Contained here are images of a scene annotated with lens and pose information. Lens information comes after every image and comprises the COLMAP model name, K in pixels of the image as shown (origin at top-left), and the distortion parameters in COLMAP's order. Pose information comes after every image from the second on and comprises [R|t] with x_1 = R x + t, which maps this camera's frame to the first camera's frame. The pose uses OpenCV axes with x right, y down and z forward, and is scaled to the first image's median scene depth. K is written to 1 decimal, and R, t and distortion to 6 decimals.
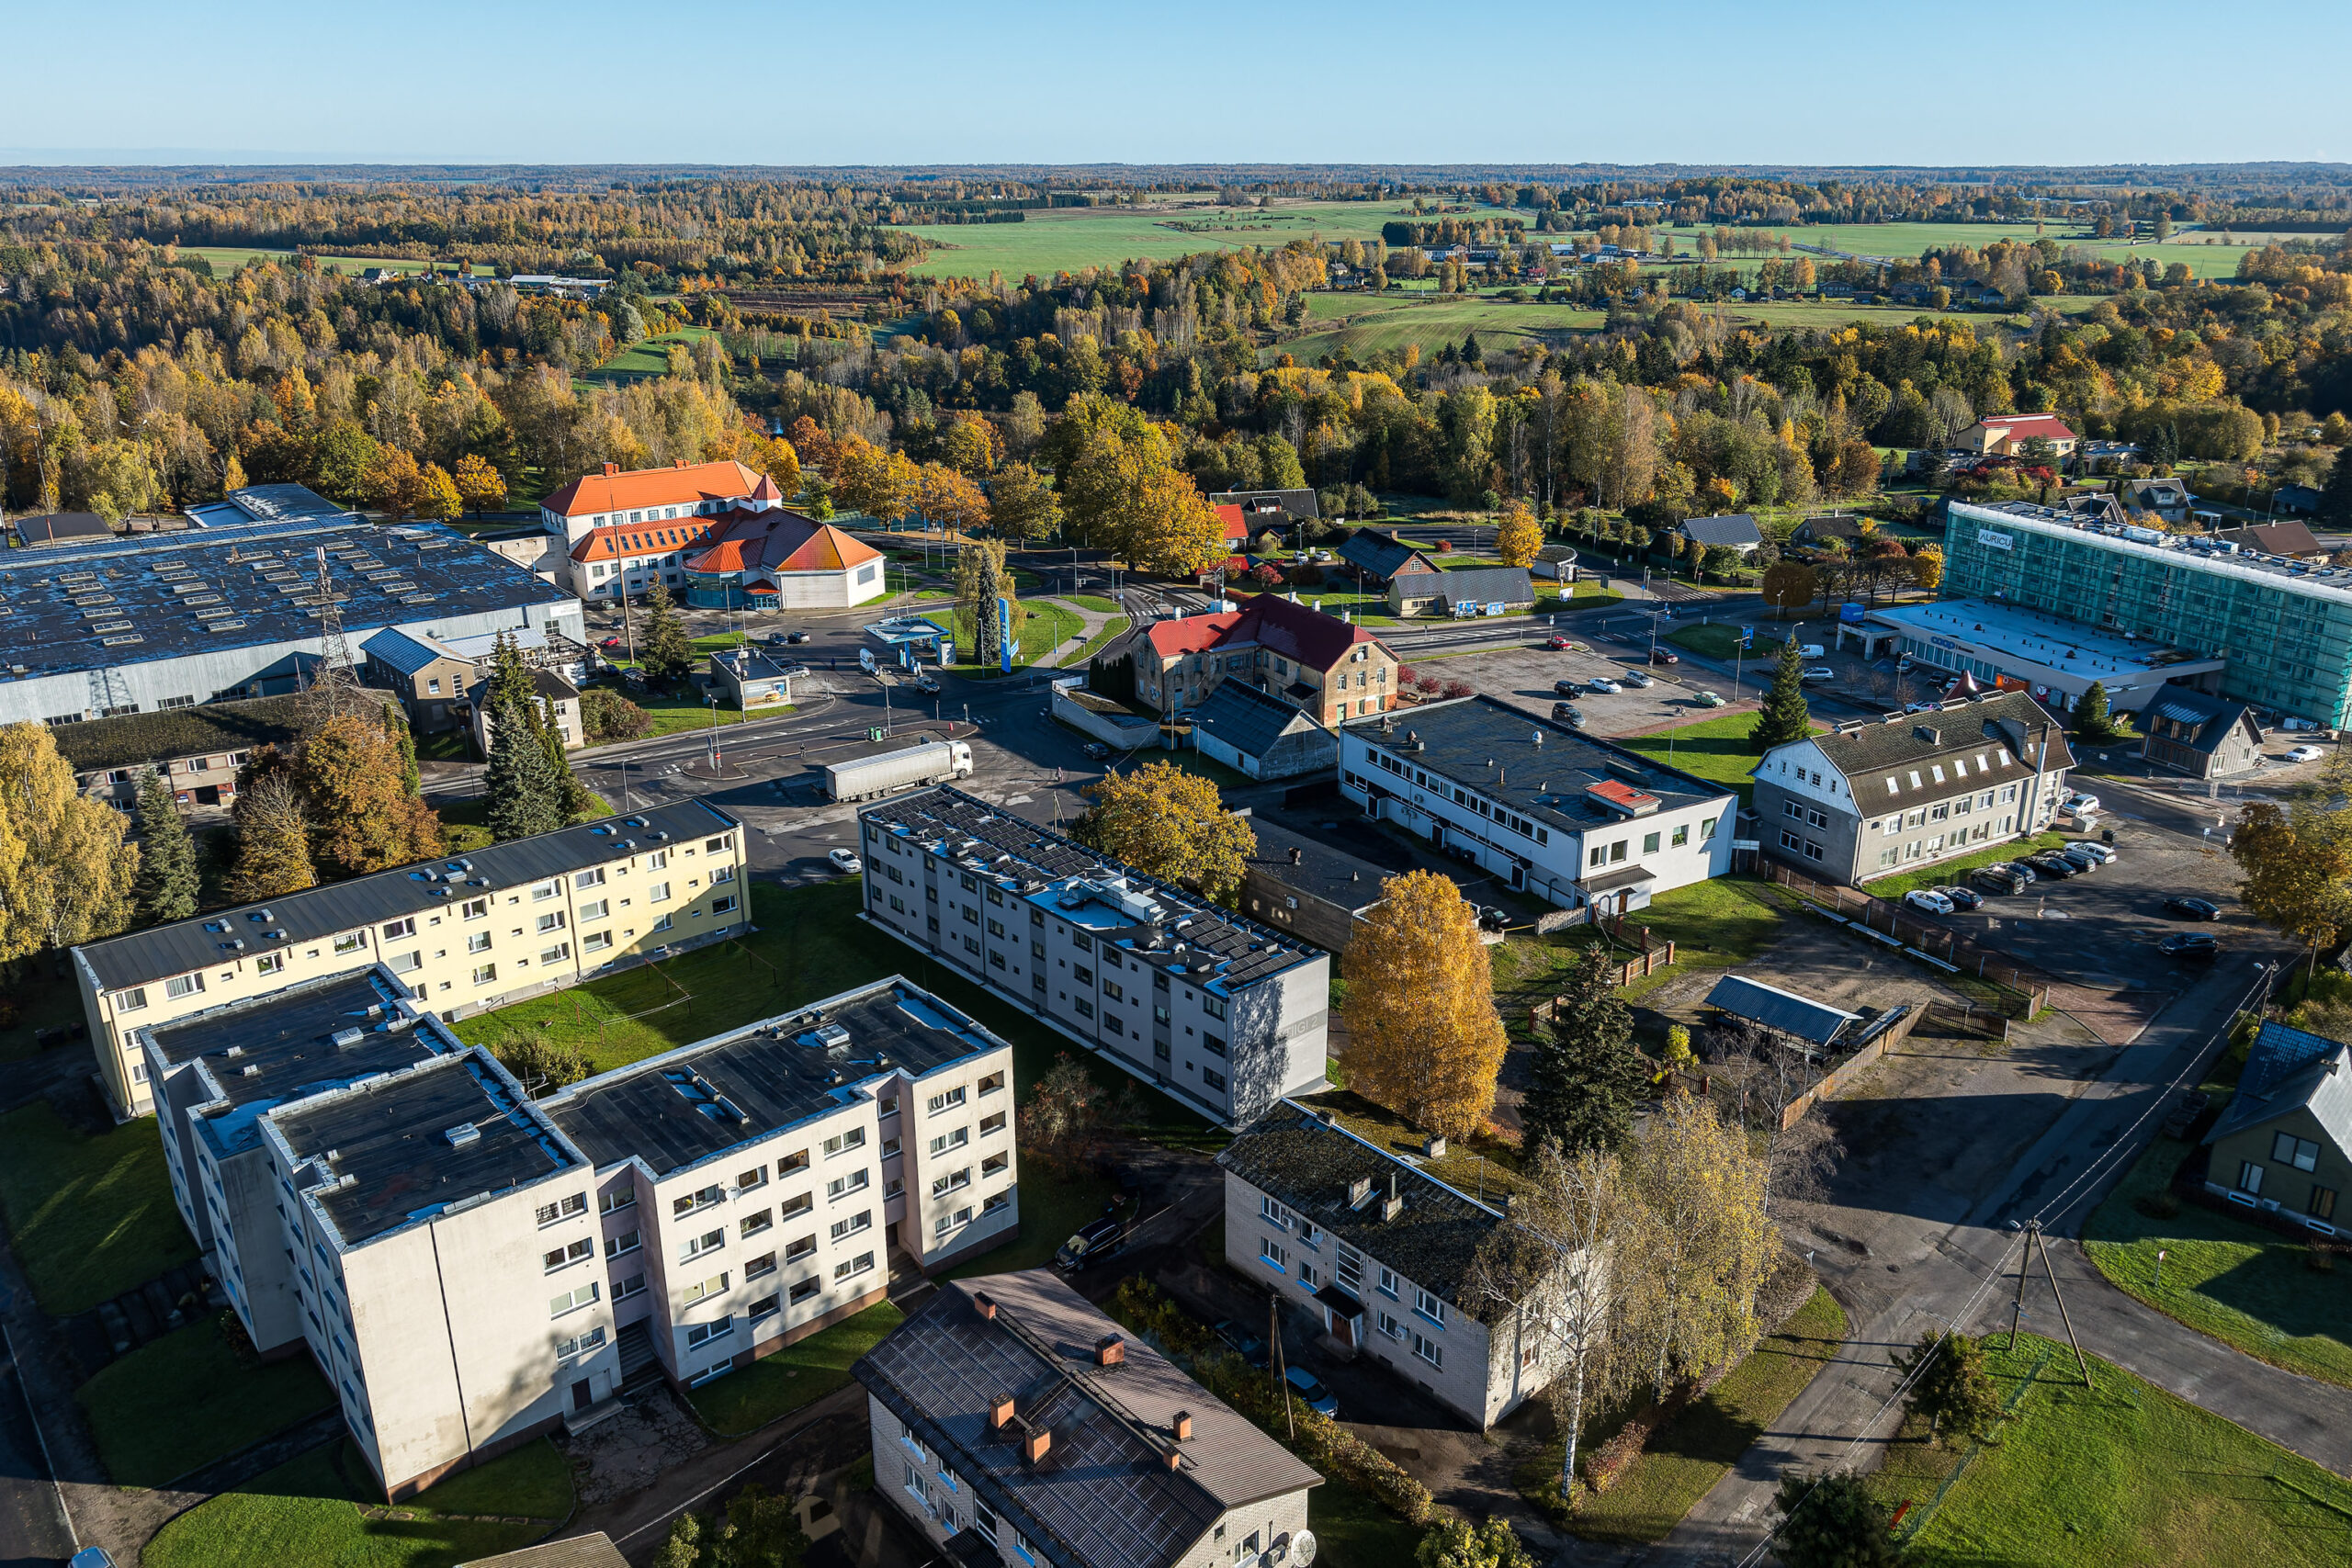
lens RADIAL K [[1705.8, 0, 1191.3], [0, 1705.8, 785.9], [0, 0, 1]] dist [0.005732, -0.014184]
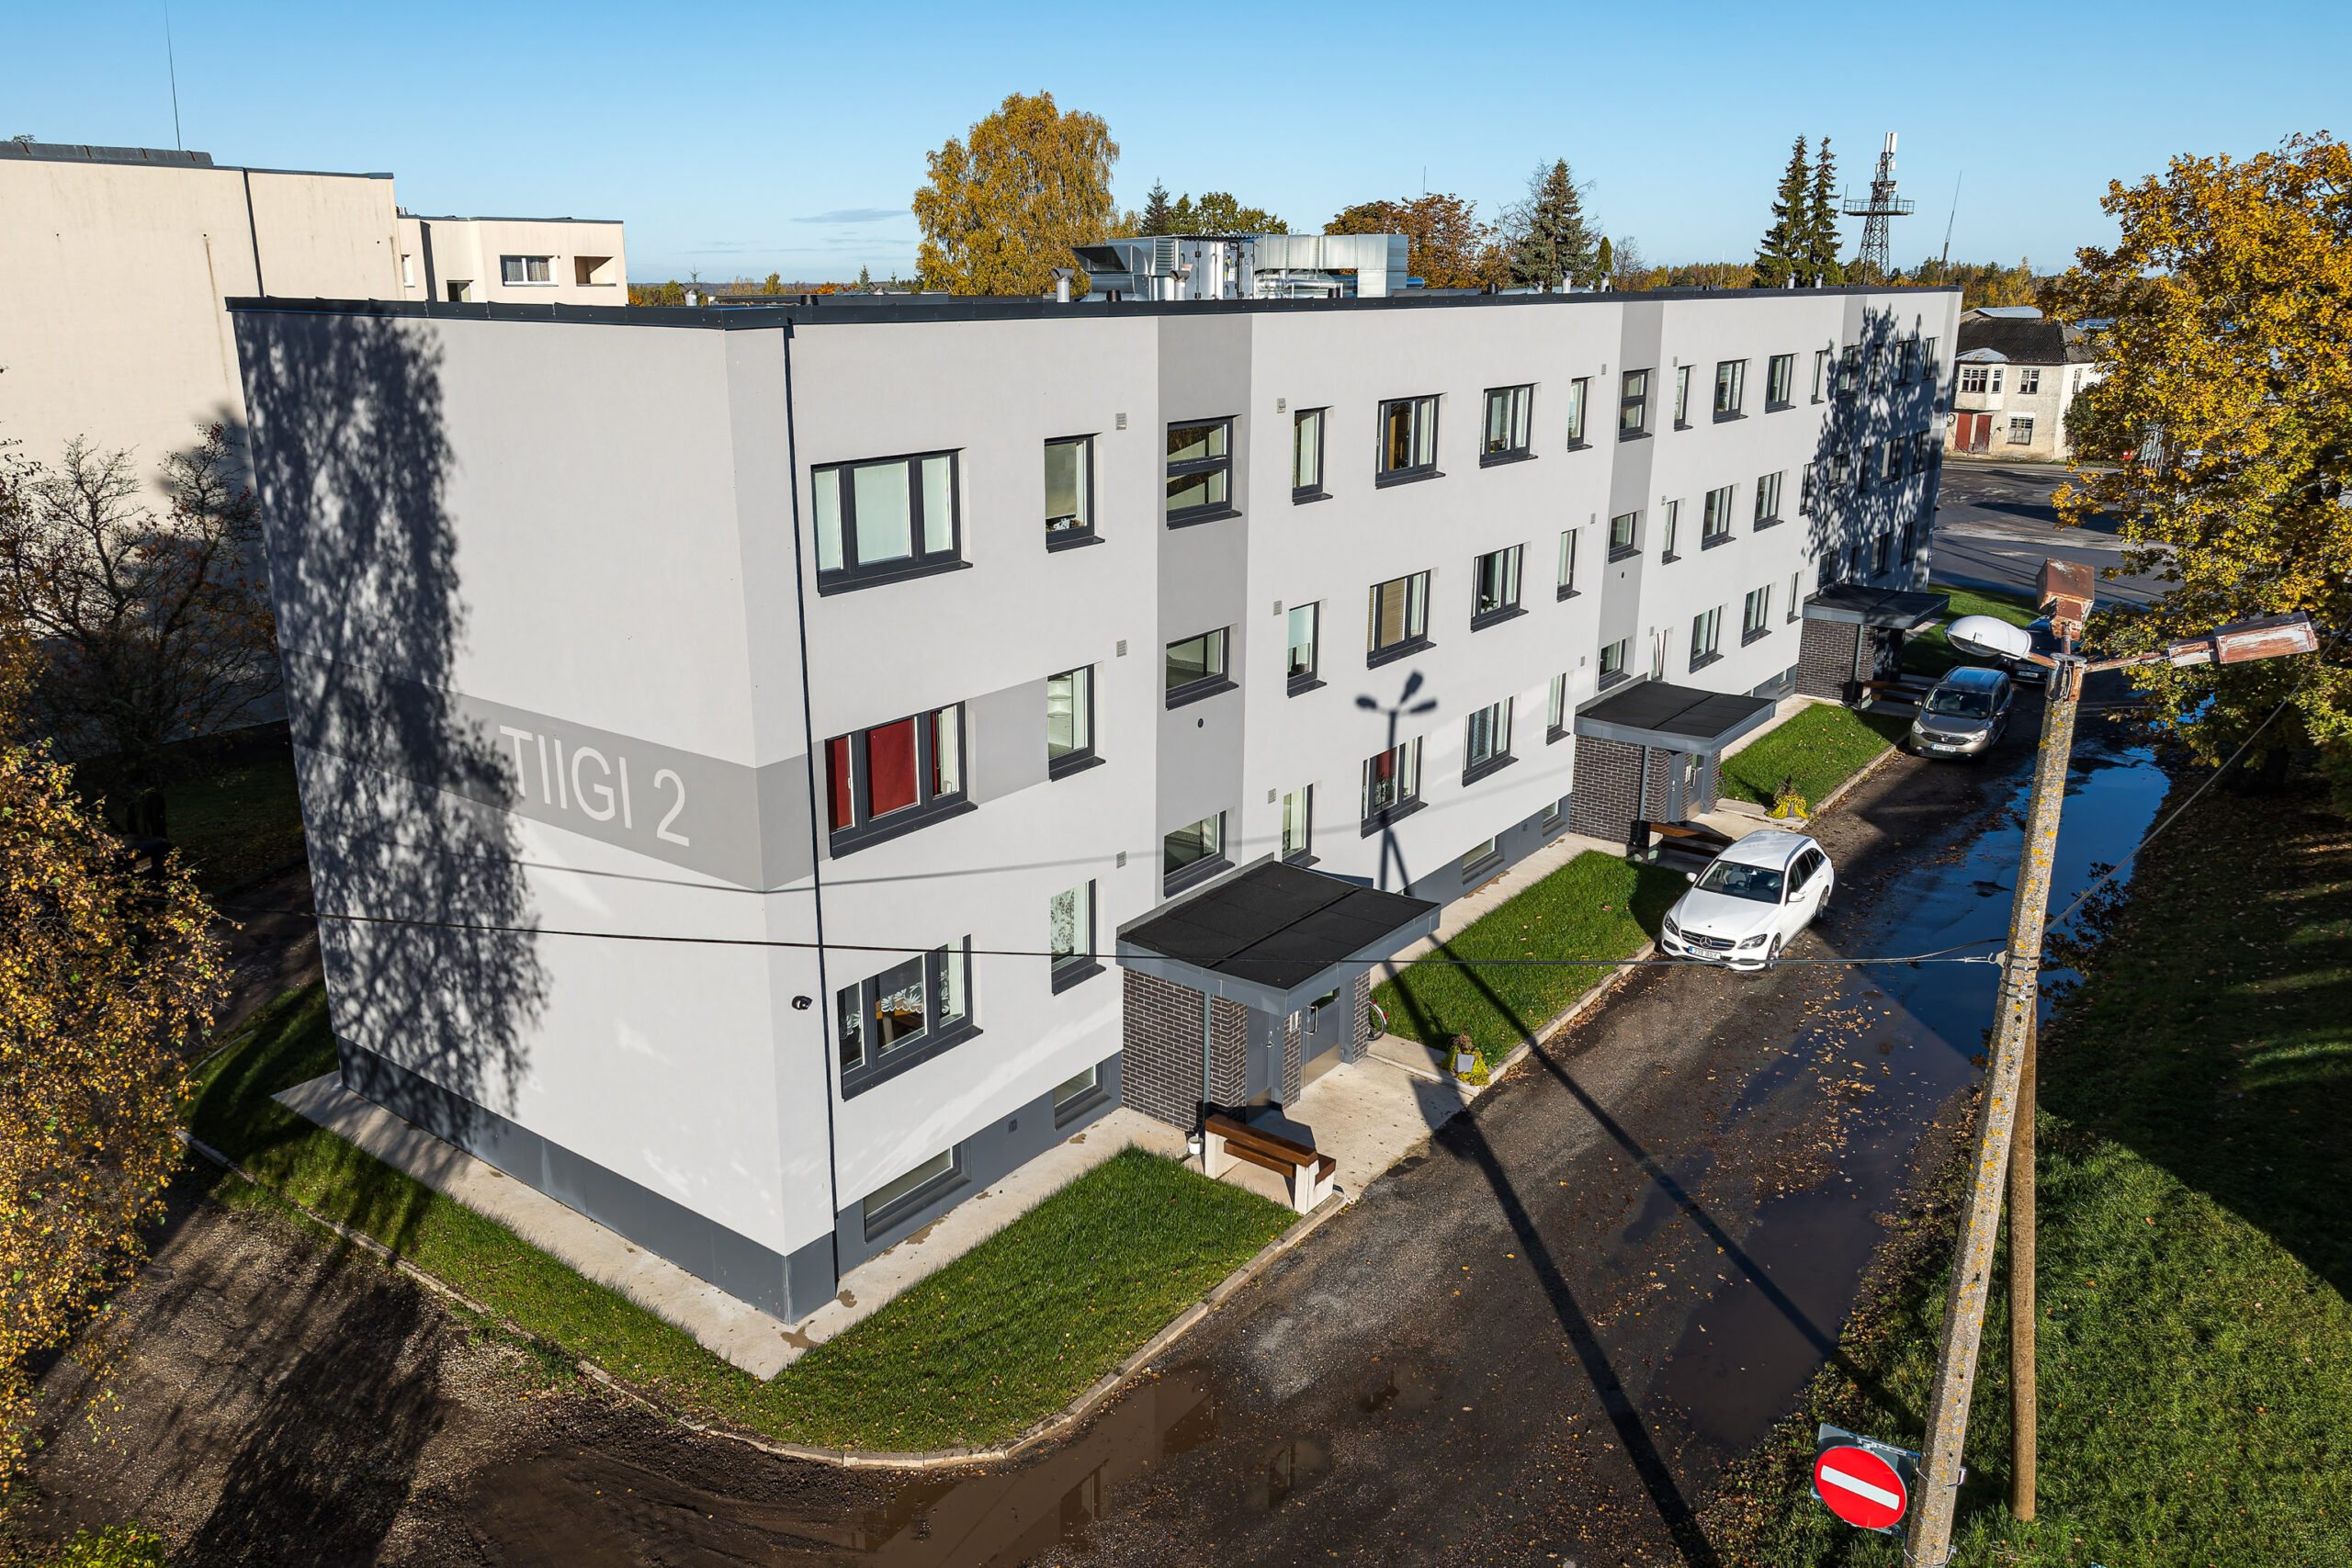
lens RADIAL K [[1705.8, 0, 1153.1], [0, 1705.8, 764.0], [0, 0, 1]] dist [0.005732, -0.014184]
pose [[0.205512, 0.274504, -0.939368, 0.199807], [-0.337003, 0.921002, 0.195409, 0.087534], [0.918800, 0.276412, 0.281786, 0.931566]]
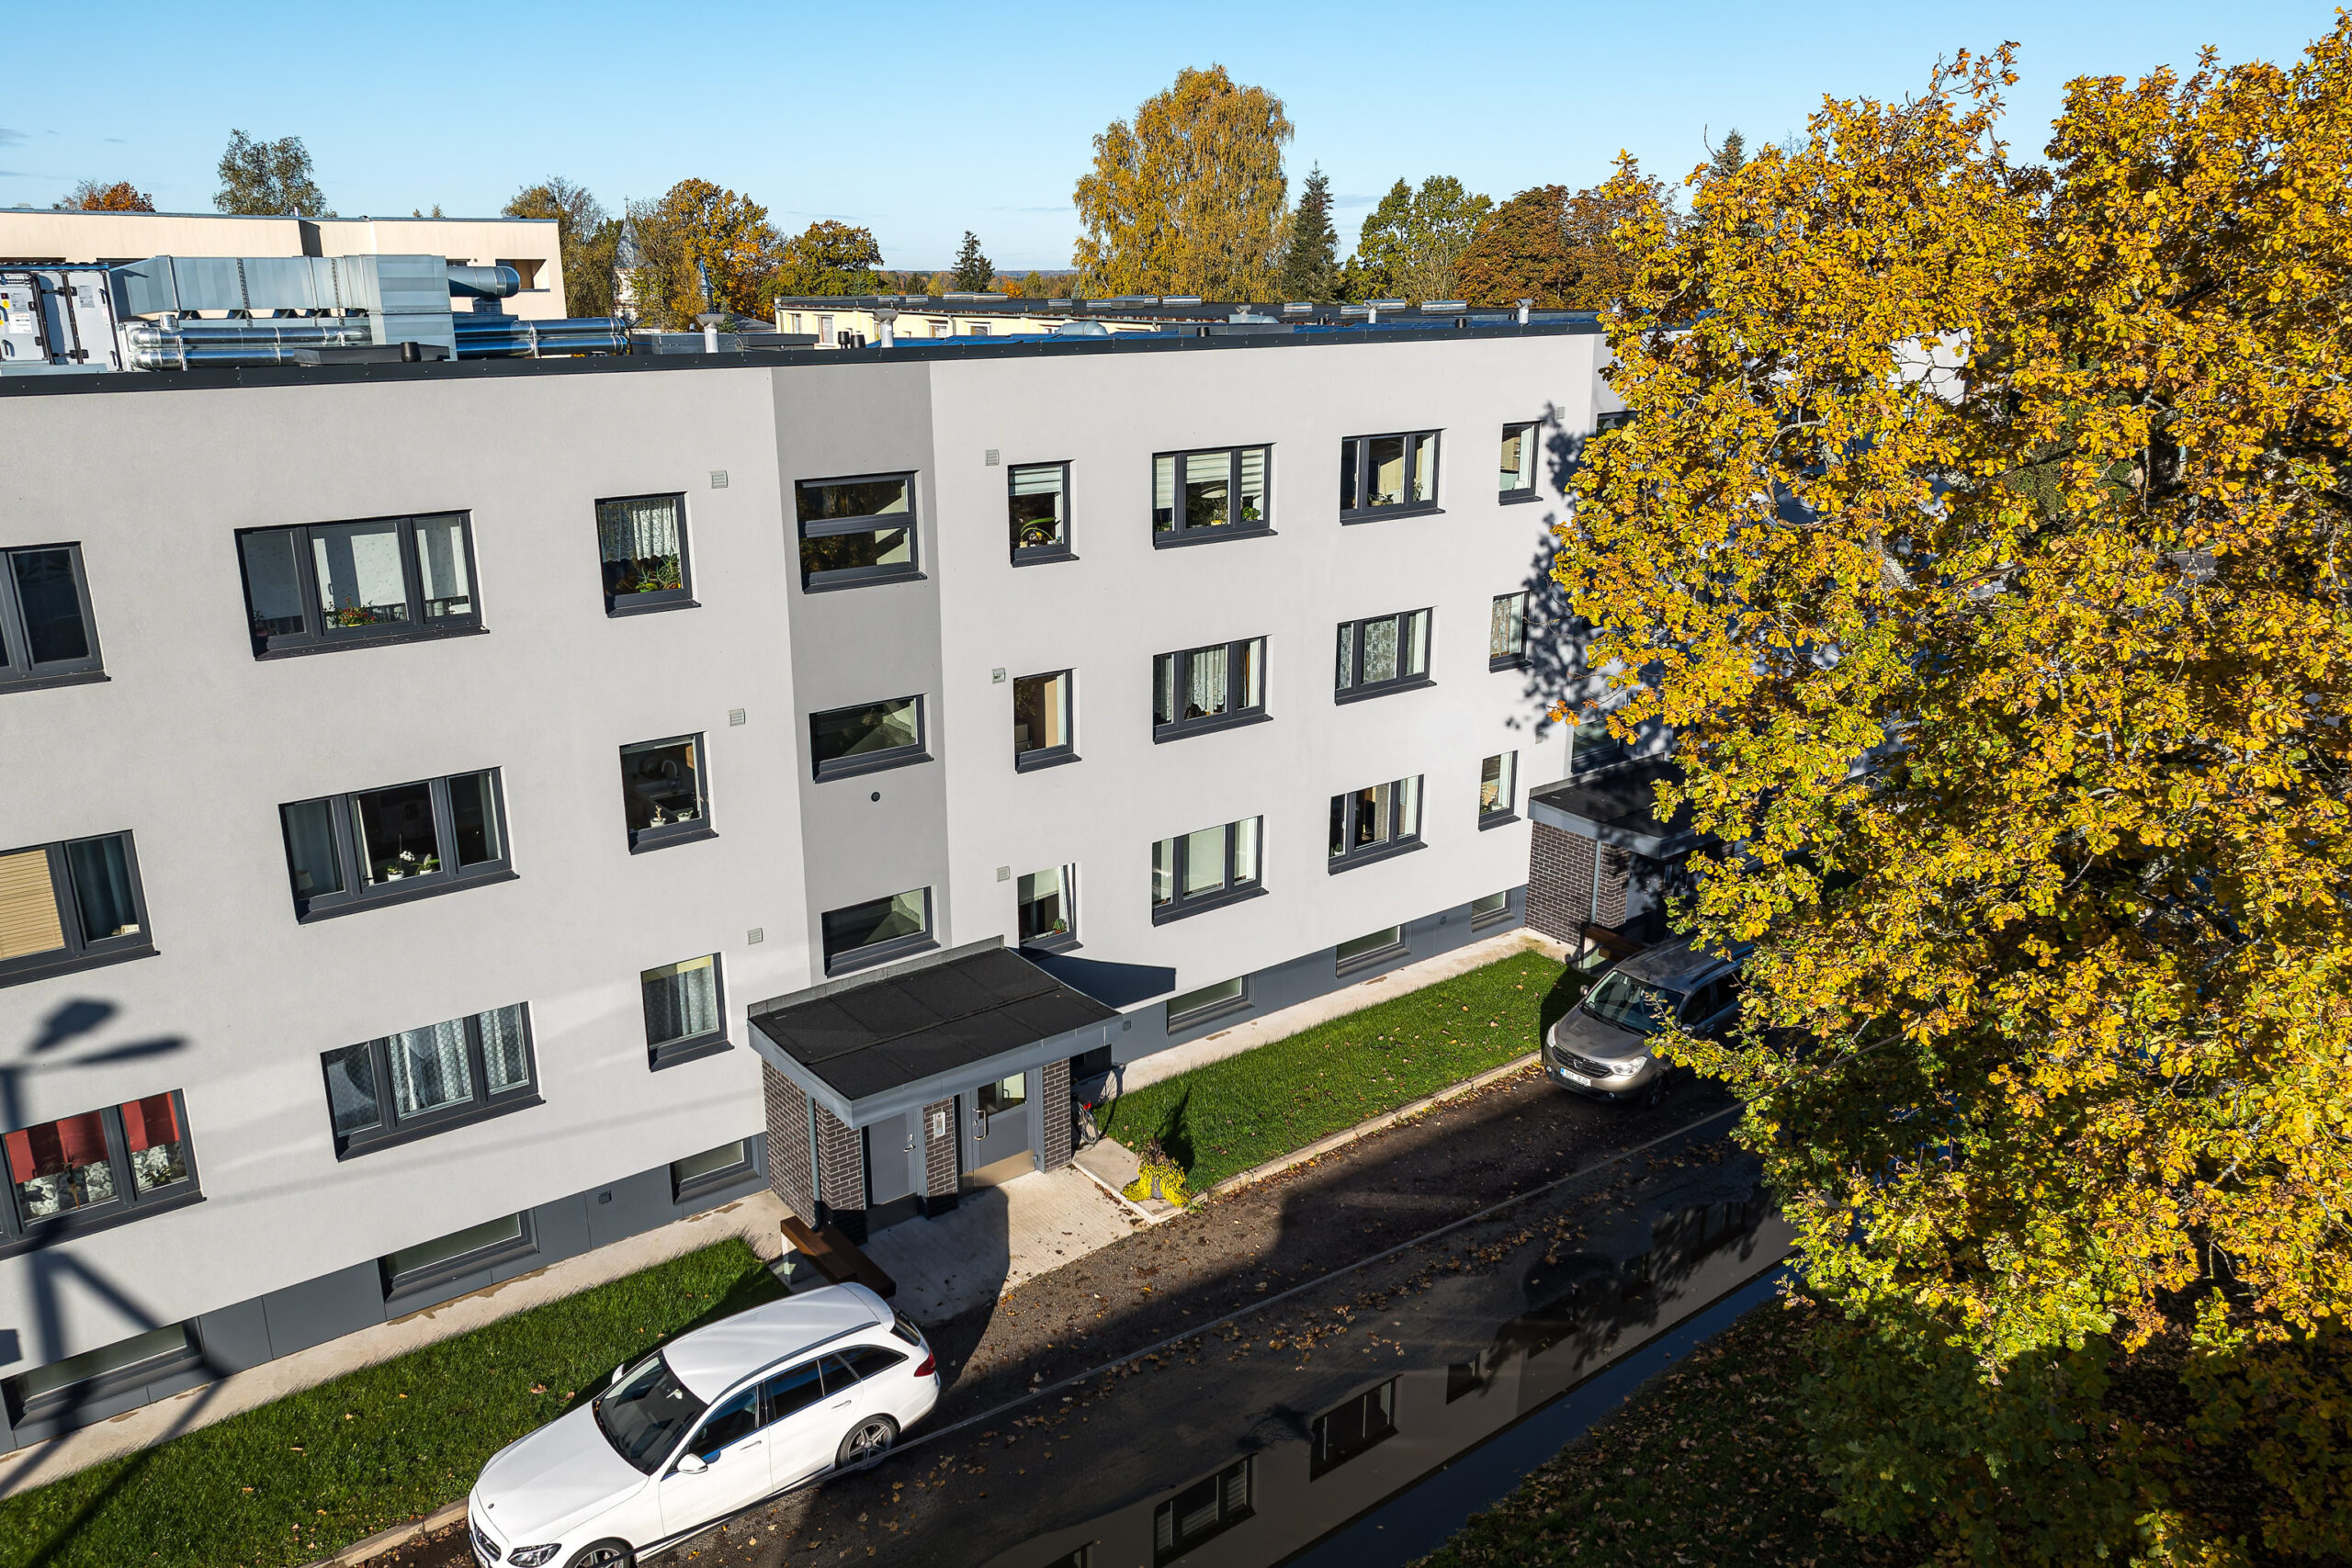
lens RADIAL K [[1705.8, 0, 1171.1], [0, 1705.8, 782.9], [0, 0, 1]] dist [0.005732, -0.014184]
pose [[-0.049660, 0.297475, -0.953437, 0.114371], [-0.346475, 0.890204, 0.295792, 0.027673], [0.936744, 0.345031, 0.058860, 1.082093]]
